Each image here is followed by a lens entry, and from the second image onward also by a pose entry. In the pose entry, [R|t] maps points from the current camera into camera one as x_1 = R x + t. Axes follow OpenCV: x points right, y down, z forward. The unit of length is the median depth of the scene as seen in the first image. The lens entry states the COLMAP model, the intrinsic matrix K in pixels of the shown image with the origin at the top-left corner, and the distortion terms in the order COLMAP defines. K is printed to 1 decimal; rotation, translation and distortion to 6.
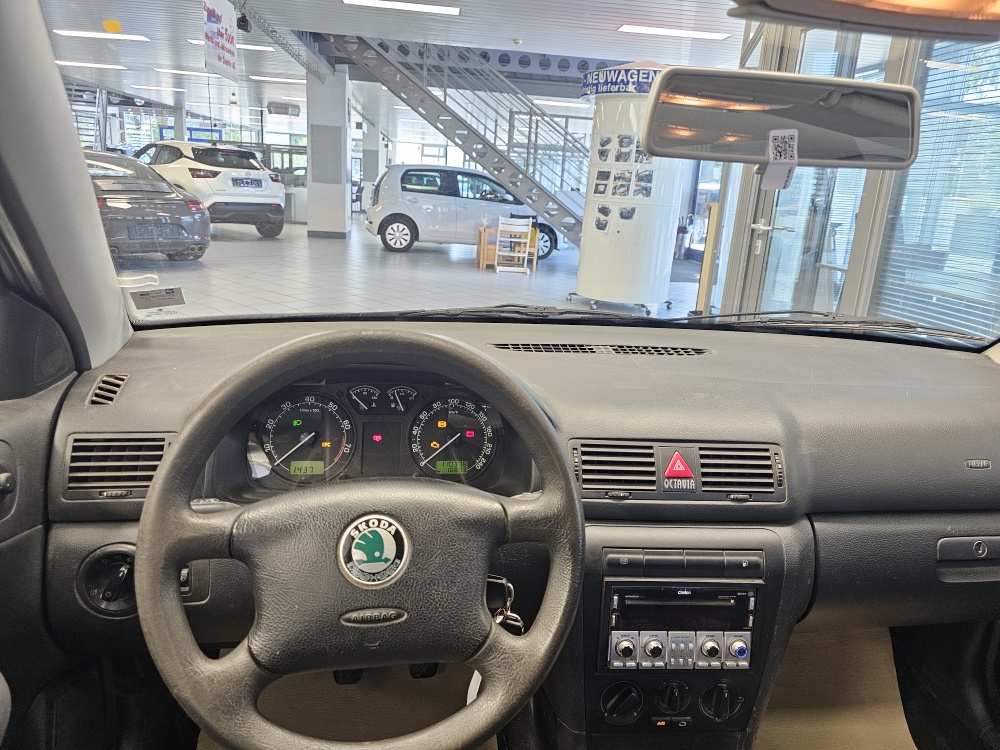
lens RADIAL K [[688.8, 0, 499.6], [0, 688.8, 356.2], [0, 0, 1]] dist [0.008622, -0.000447]
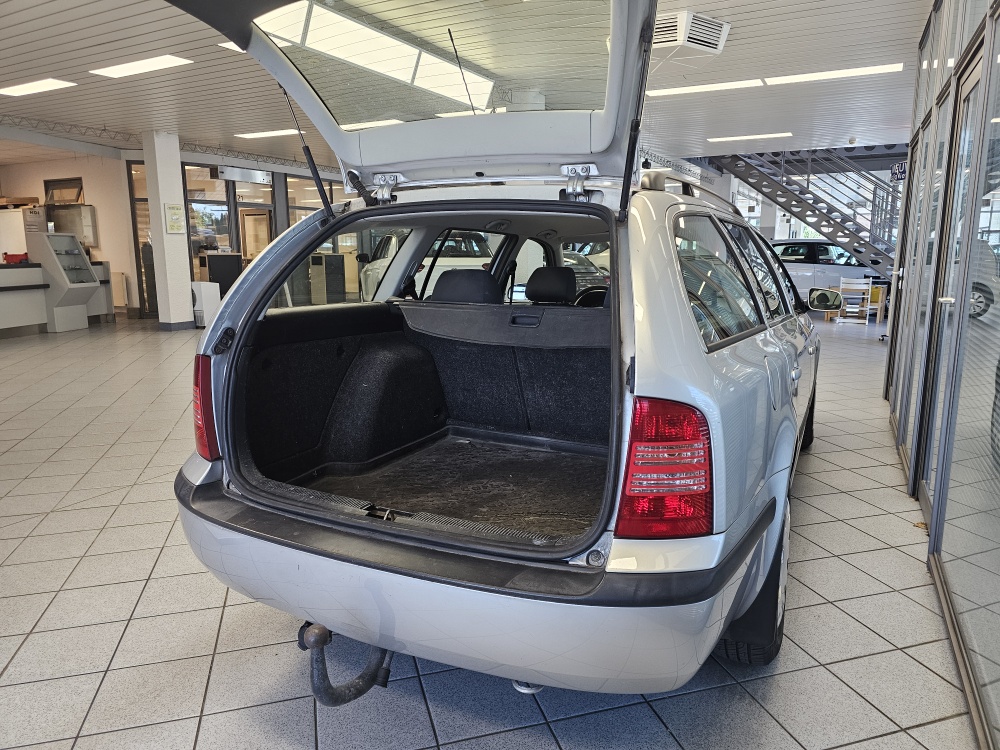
lens RADIAL K [[680.3, 0, 503.5], [0, 680.3, 363.5], [0, 0, 1]] dist [0.081883, -0.074851]
pose [[0.829423, 0.024320, -0.558092, 1.977258], [-0.075882, 0.994697, -0.069428, 0.824928], [0.553443, 0.099934, 0.826870, -3.432525]]
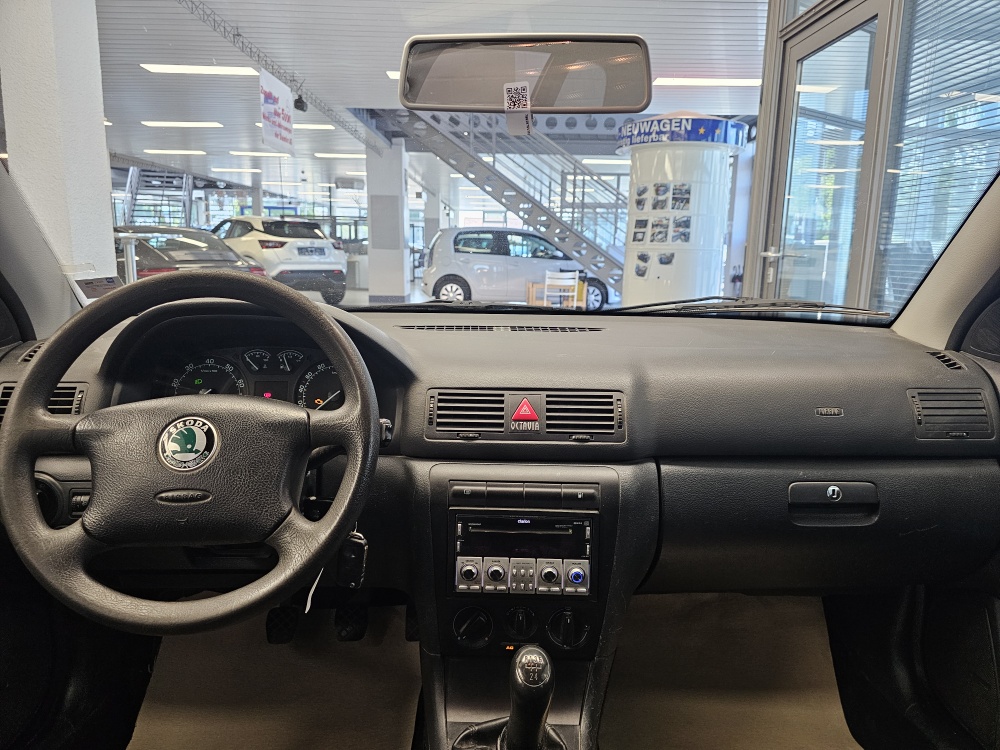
lens RADIAL K [[682.0, 0, 493.2], [0, 682.0, 363.9], [0, 0, 1]] dist [0.087375, -0.118765]
pose [[0.993443, -0.029243, -0.110523, 0.306477], [0.020404, 0.996564, -0.080279, 0.158353], [0.112491, 0.077498, 0.990626, -0.091627]]
